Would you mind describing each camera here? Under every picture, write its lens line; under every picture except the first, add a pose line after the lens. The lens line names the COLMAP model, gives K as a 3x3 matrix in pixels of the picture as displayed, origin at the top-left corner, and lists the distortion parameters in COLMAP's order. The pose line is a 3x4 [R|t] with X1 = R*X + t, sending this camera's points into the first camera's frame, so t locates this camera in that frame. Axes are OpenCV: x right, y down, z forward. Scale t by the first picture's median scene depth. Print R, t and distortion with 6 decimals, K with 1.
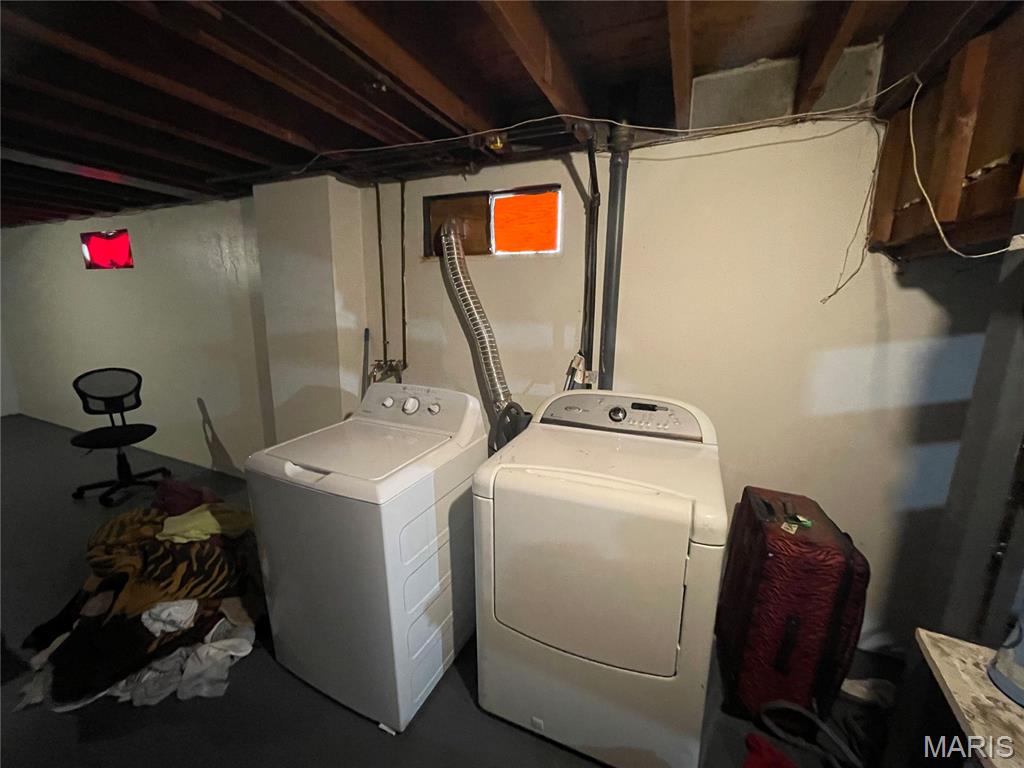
lens RADIAL K [[409.2, 0, 512.4], [0, 409.2, 381.1], [0, 0, 1]] dist [-0.004245, 0.001618]
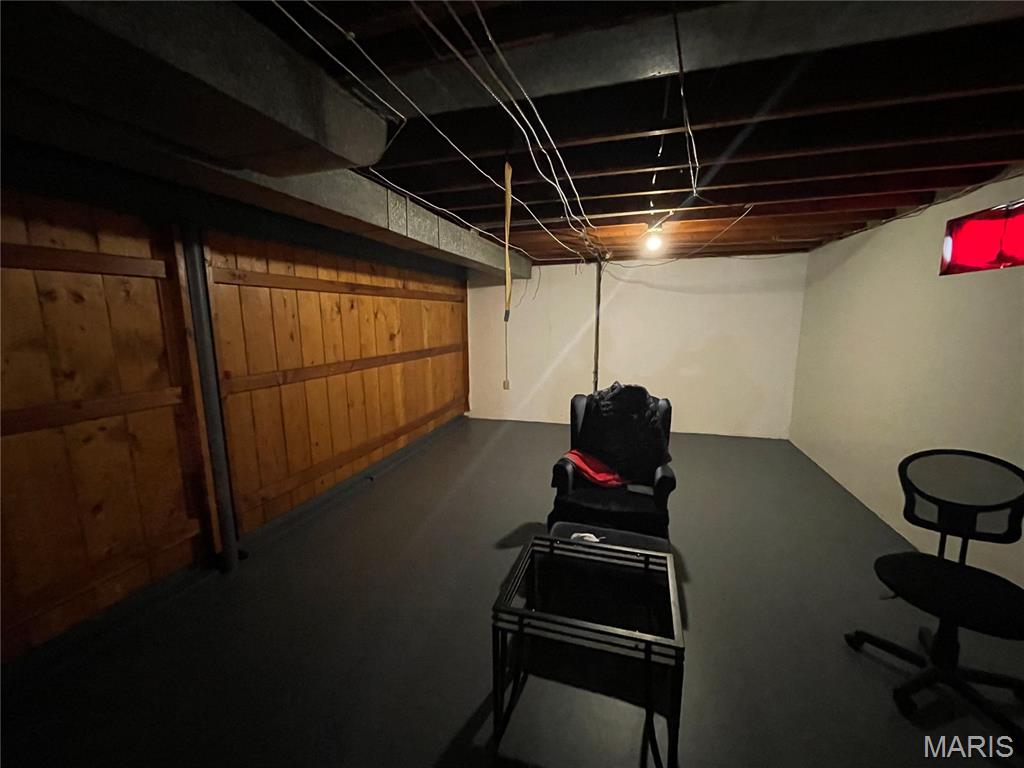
lens RADIAL K [[409.2, 0, 507.2], [0, 409.2, 384.6], [0, 0, 1]] dist [-0.004245, 0.001618]
pose [[0.105329, 0.145472, -0.983740, -0.531746], [-0.182365, 0.975292, 0.124697, -0.072789], [0.977573, 0.166265, 0.129255, 0.323284]]
